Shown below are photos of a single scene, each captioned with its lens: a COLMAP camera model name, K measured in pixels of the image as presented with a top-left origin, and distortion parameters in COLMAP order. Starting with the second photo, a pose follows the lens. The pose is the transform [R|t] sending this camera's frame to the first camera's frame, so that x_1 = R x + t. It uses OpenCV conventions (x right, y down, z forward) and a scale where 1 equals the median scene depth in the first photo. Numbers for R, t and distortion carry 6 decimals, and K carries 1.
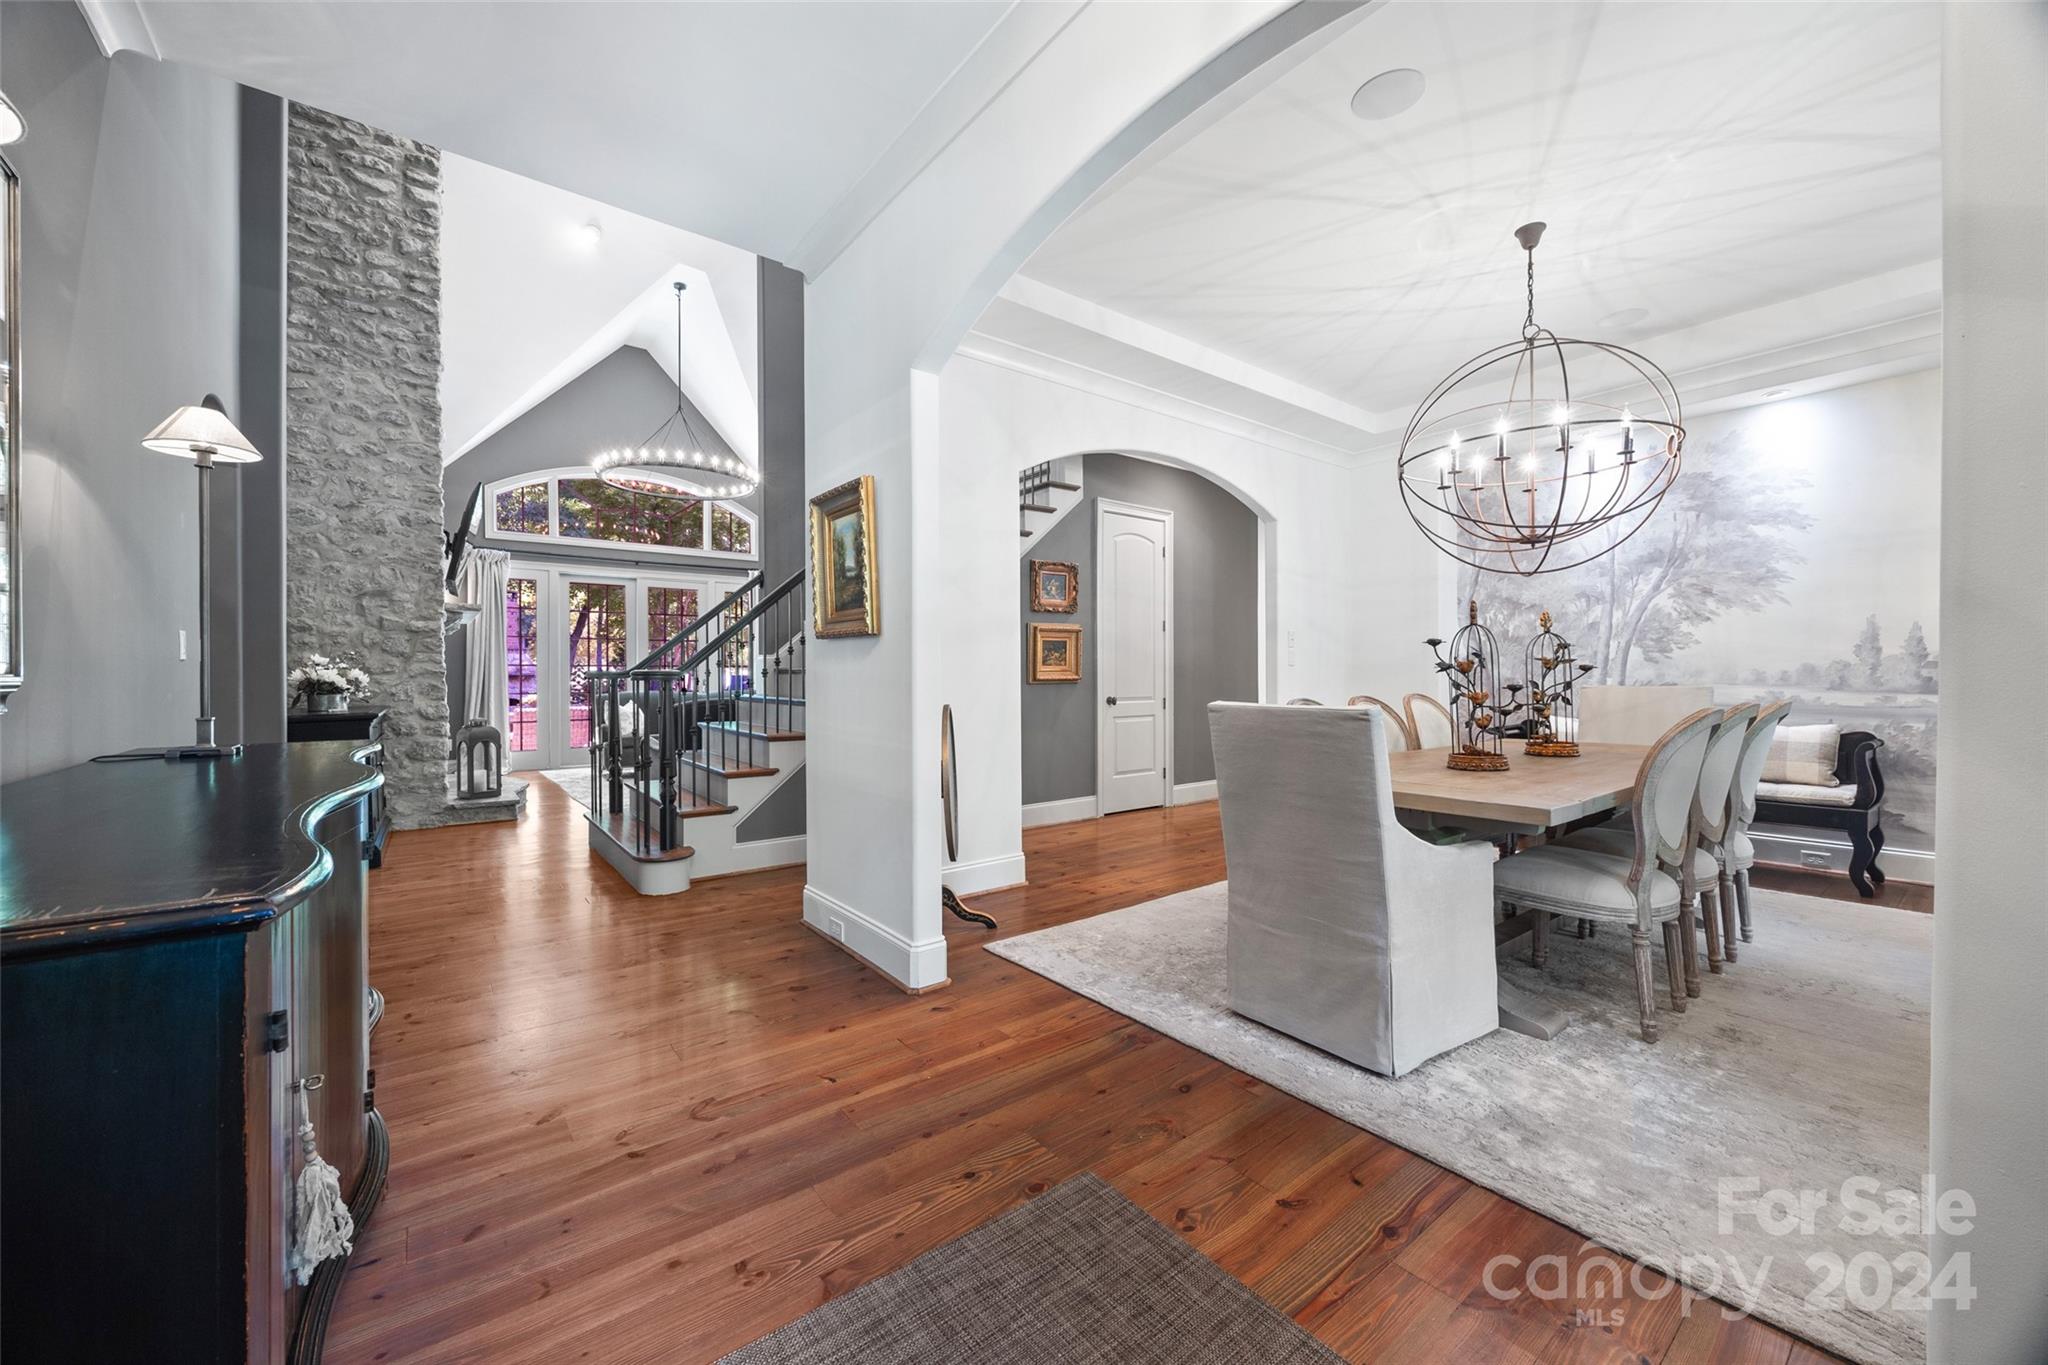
lens RADIAL K [[782.8, 0, 1009.3], [0, 782.8, 679.6], [0, 0, 1]] dist [-0.000698, -0.000211]
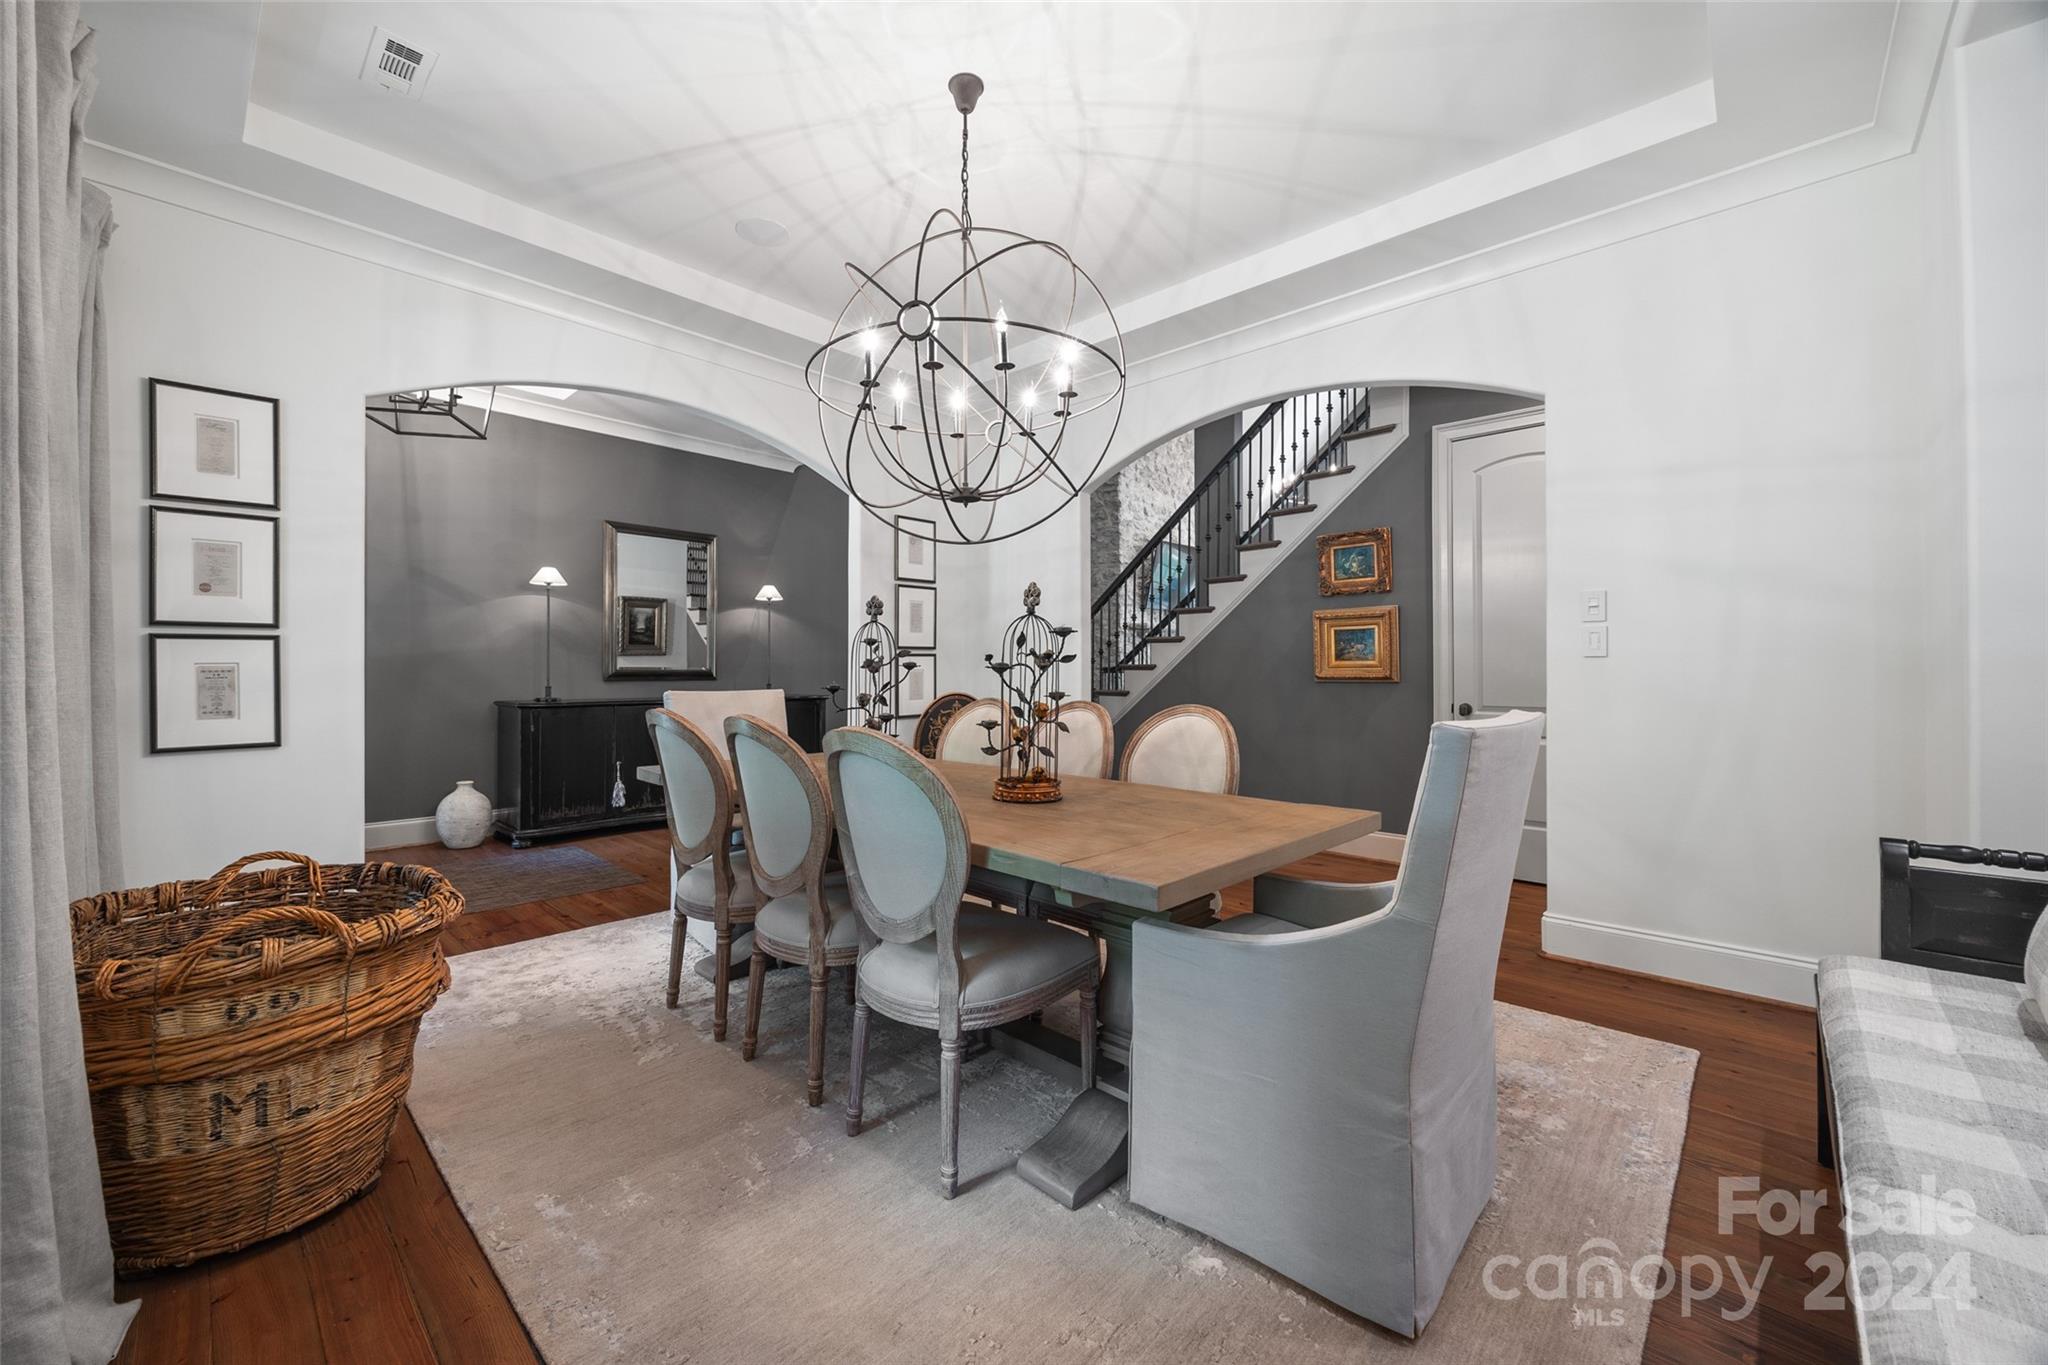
lens RADIAL K [[782.8, 0, 1019.4], [0, 782.8, 674.8], [0, 0, 1]] dist [-0.000698, -0.000211]
pose [[0.164493, 0.018662, -0.986202, 0.806101], [-0.015711, 0.999744, 0.016298, -0.011006], [0.986253, 0.012813, 0.164744, 0.529595]]
